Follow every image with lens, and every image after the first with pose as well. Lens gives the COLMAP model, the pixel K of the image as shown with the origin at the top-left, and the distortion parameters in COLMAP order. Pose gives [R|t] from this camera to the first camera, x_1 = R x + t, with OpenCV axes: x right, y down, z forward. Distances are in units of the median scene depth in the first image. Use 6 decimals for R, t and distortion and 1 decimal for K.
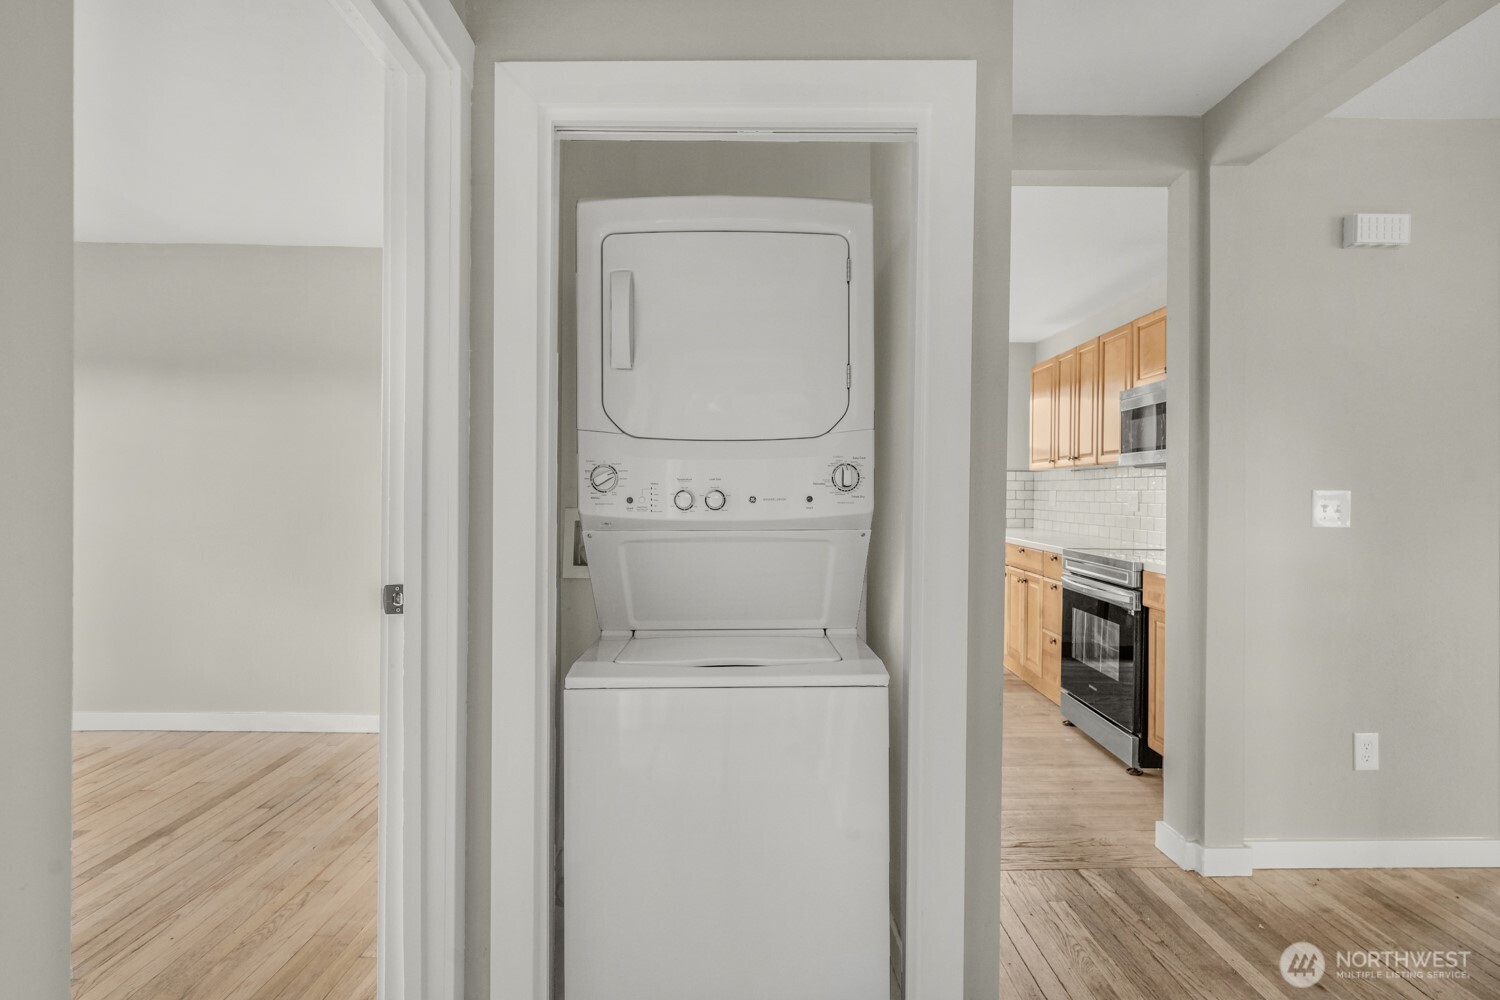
lens RADIAL K [[724.5, 0, 755.6], [0, 724.5, 497.2], [0, 0, 1]] dist [-0.000466, -0.000278]
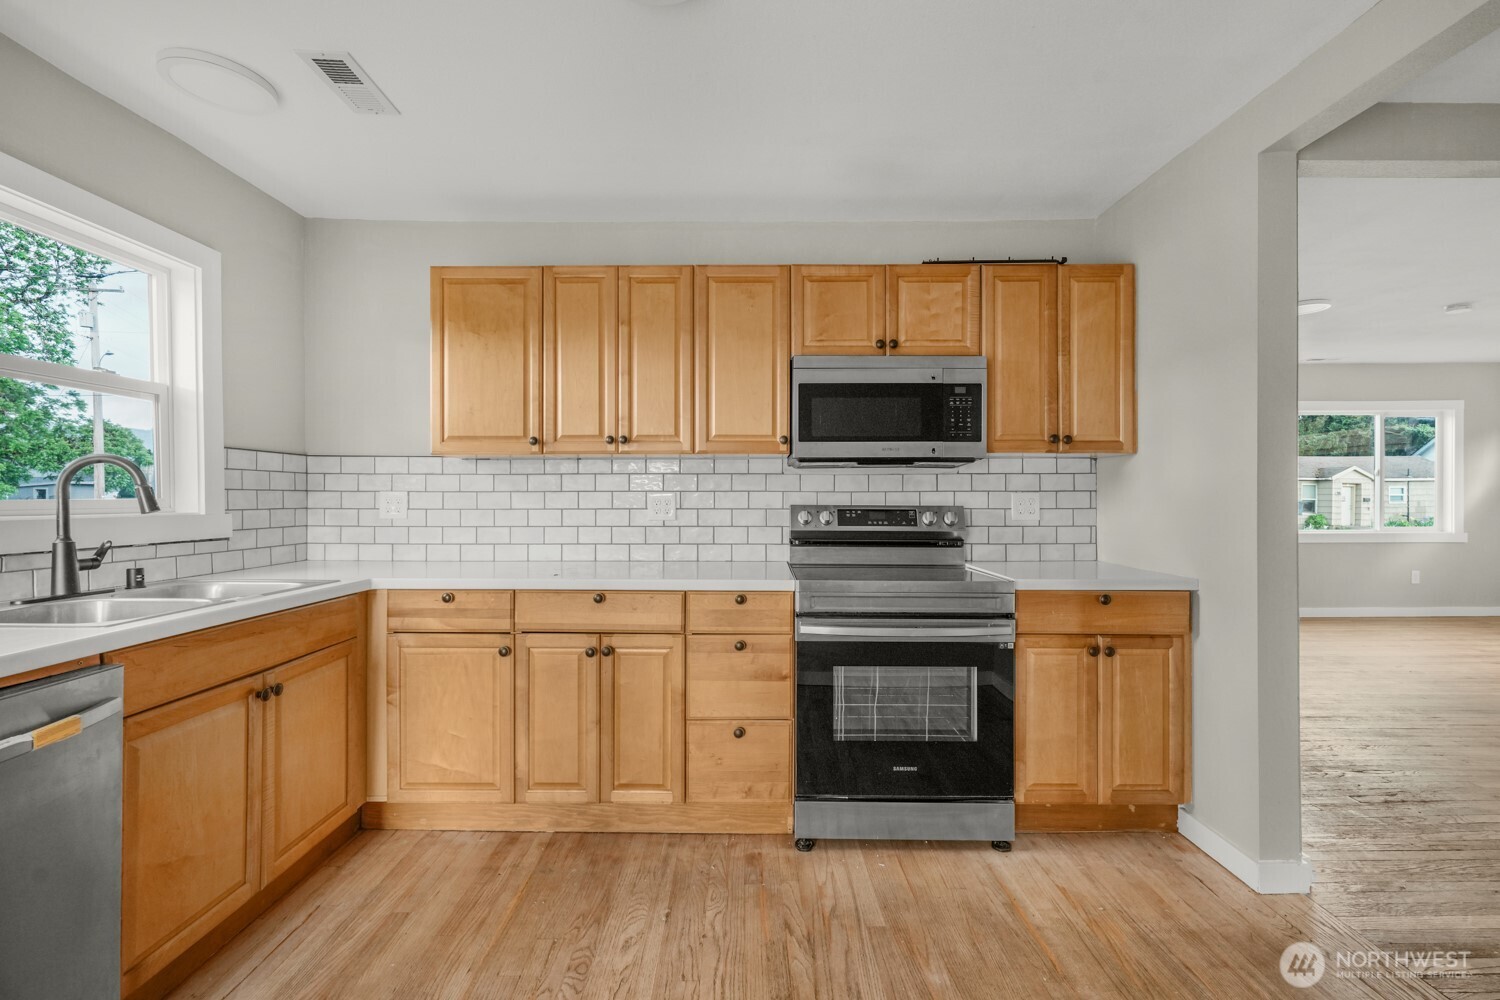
lens RADIAL K [[665.1, 0, 750.0], [0, 665.1, 500.0], [0, 0, 1]] dist [0.002100, 0.000520]
pose [[0.005168, -0.008590, 0.999950, -0.153397], [0.007164, 0.999938, 0.008553, -0.006195], [-0.999961, 0.007119, 0.005230, 0.936923]]
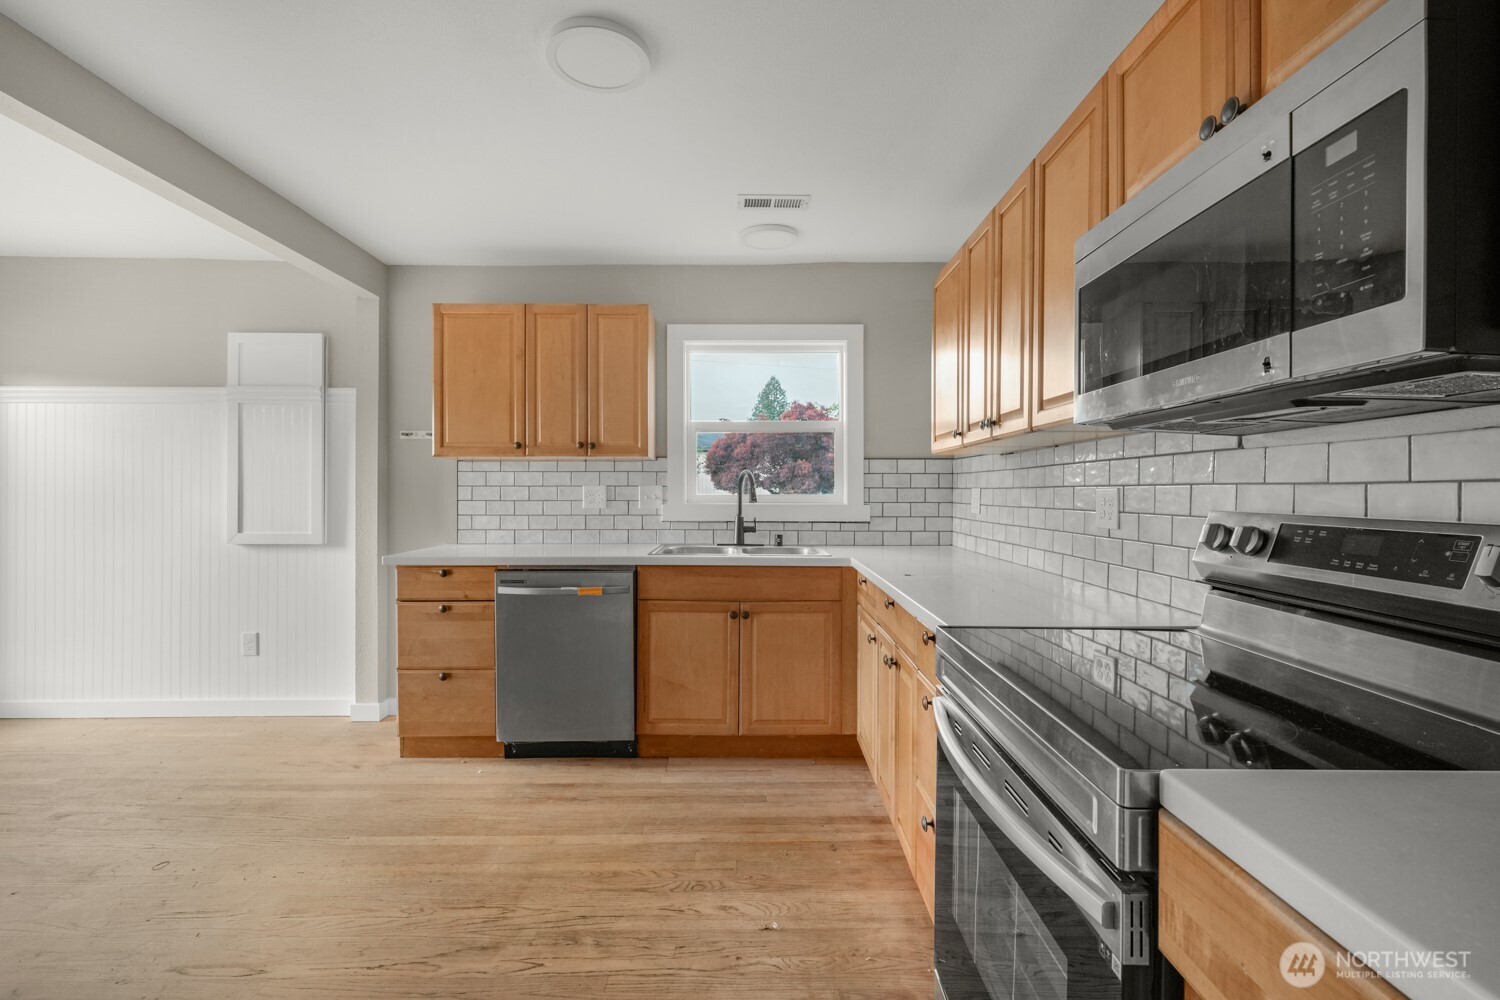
lens RADIAL K [[663.3, 0, 756.7], [0, 663.3, 498.9], [0, 0, 1]] dist [-0.000357, -0.000266]
pose [[0.999994, -0.003230, 0.001106, 0.289440], [0.003227, 0.999991, 0.002870, -0.002962], [-0.001115, -0.002866, 0.999995, 0.562898]]
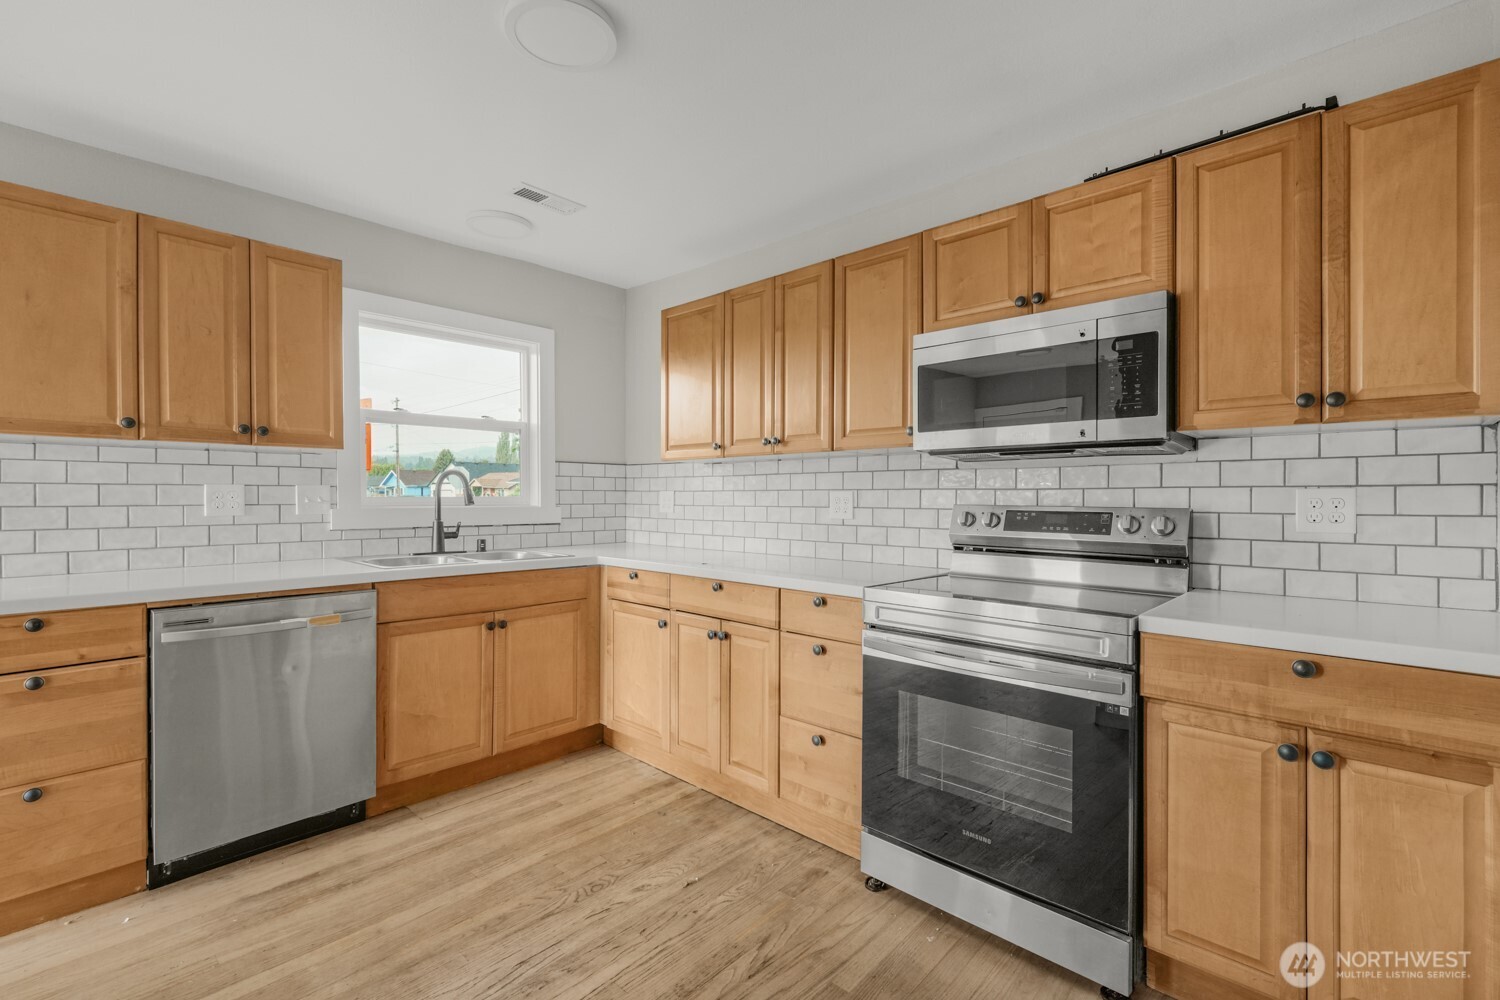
lens RADIAL K [[664.6, 0, 750.0], [0, 664.6, 500.0], [0, 0, 1]] dist [0.001254, -0.000021]
pose [[0.683952, -0.007481, 0.729489, -0.027437], [0.007033, 0.999969, 0.003661, -0.002614], [-0.729493, 0.002627, 0.683983, 0.630641]]
